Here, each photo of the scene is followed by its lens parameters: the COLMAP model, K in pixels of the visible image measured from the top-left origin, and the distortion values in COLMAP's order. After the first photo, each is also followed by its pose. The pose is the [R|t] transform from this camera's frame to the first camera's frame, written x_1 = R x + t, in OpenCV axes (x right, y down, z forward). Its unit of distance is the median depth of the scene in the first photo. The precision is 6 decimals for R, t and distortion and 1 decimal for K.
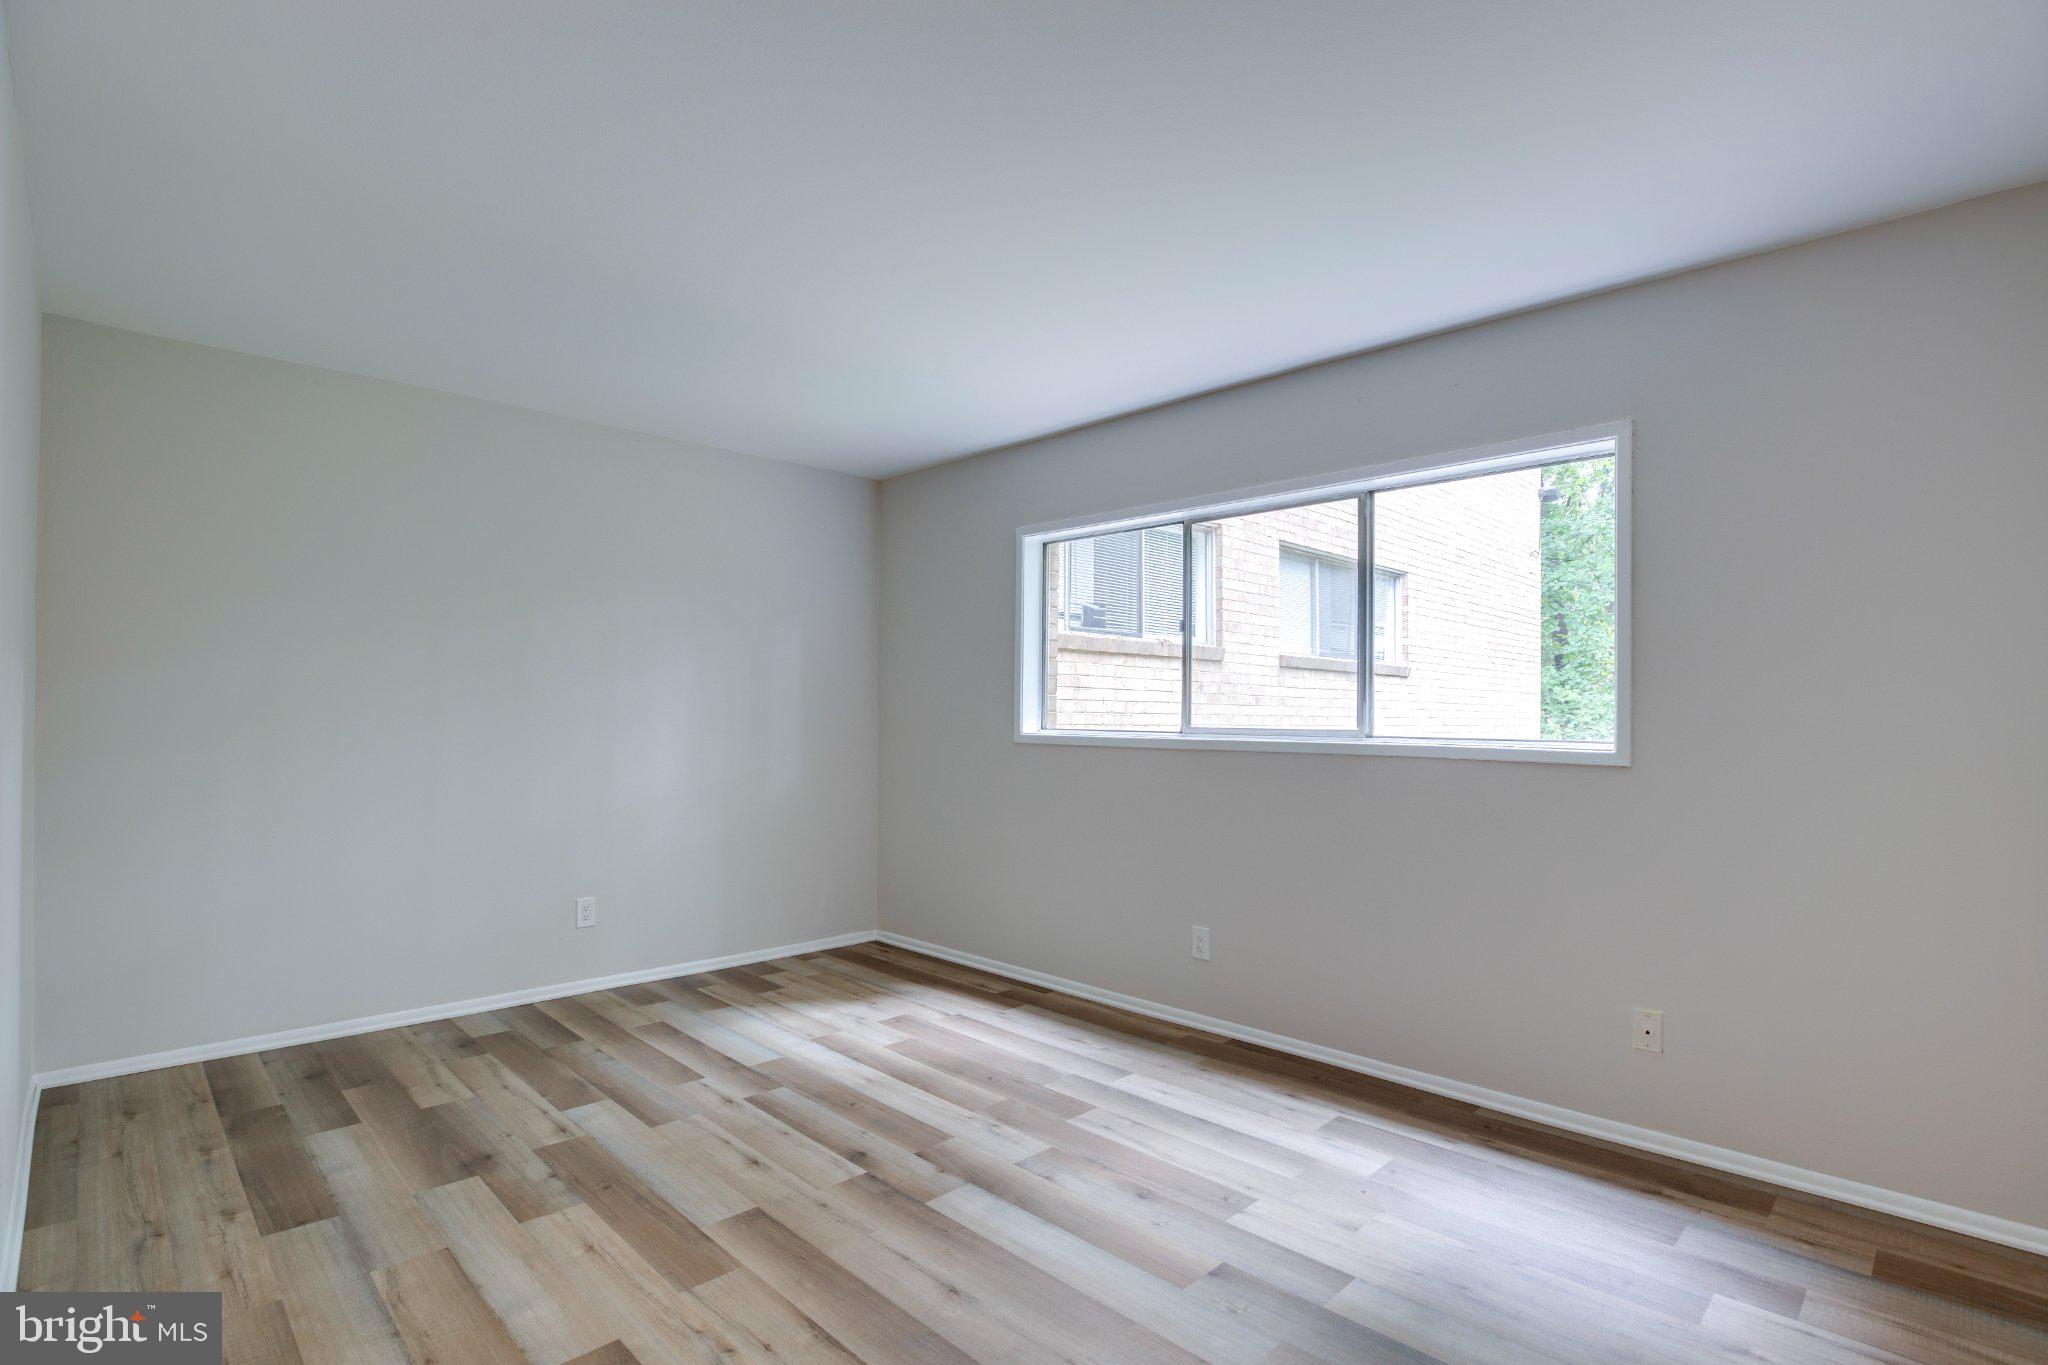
lens RADIAL K [[940.2, 0, 1022.8], [0, 940.2, 701.0], [0, 0, 1]] dist [-0.047451, 0.012796]
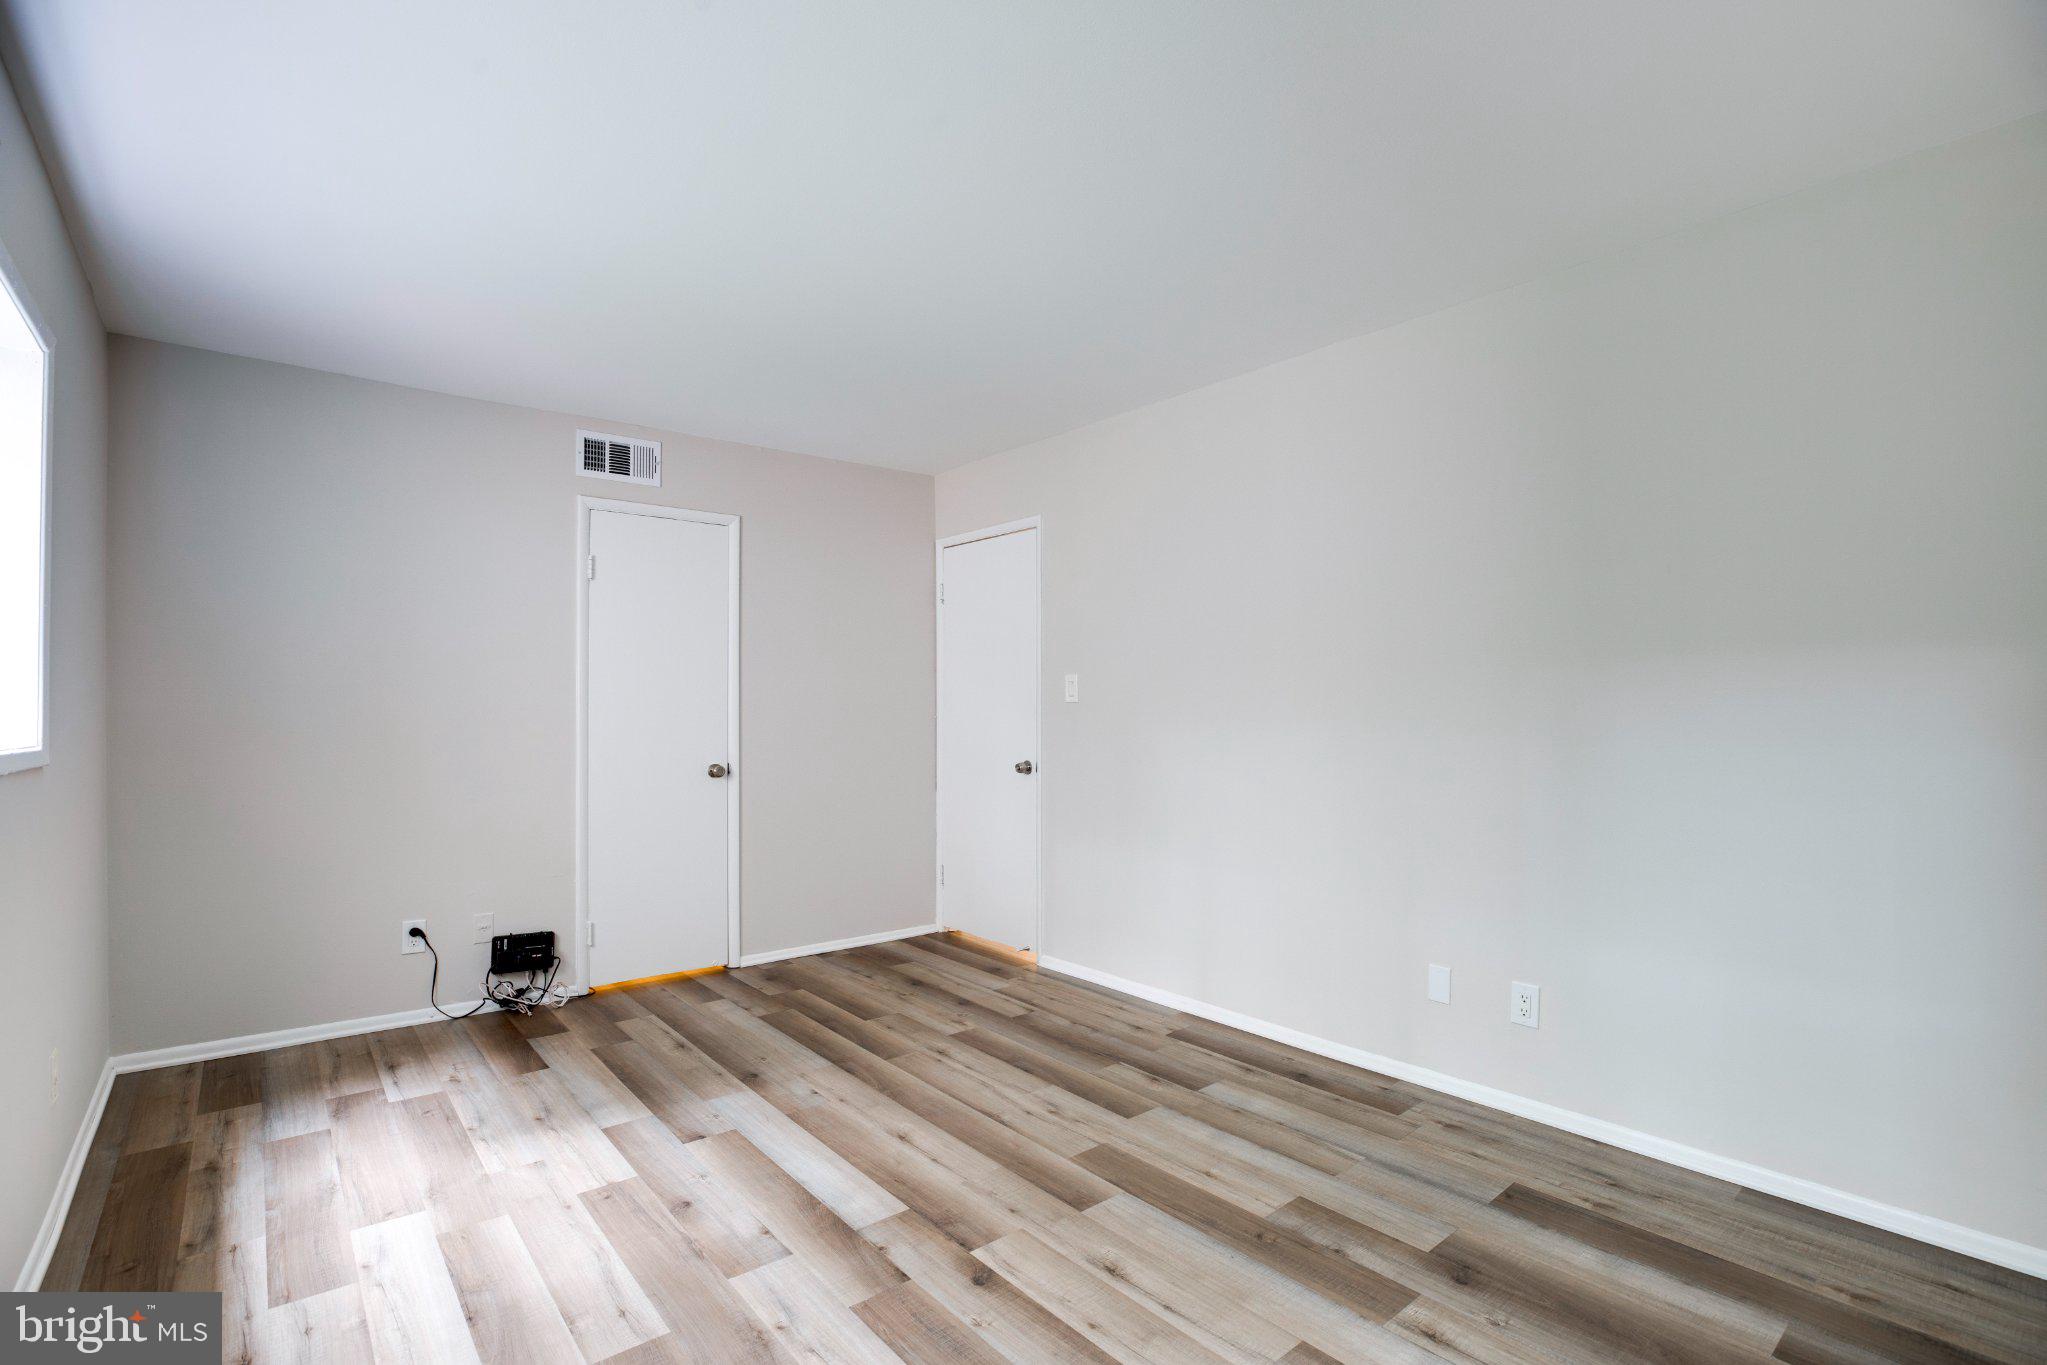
lens RADIAL K [[939.7, 0, 1022.3], [0, 939.7, 701.0], [0, 0, 1]] dist [-0.047451, 0.012796]
pose [[-0.996236, -0.003661, 0.086608, -0.309149], [-0.005198, 0.999833, -0.017527, 0.026520], [-0.086530, -0.017911, -0.996088, 1.992089]]
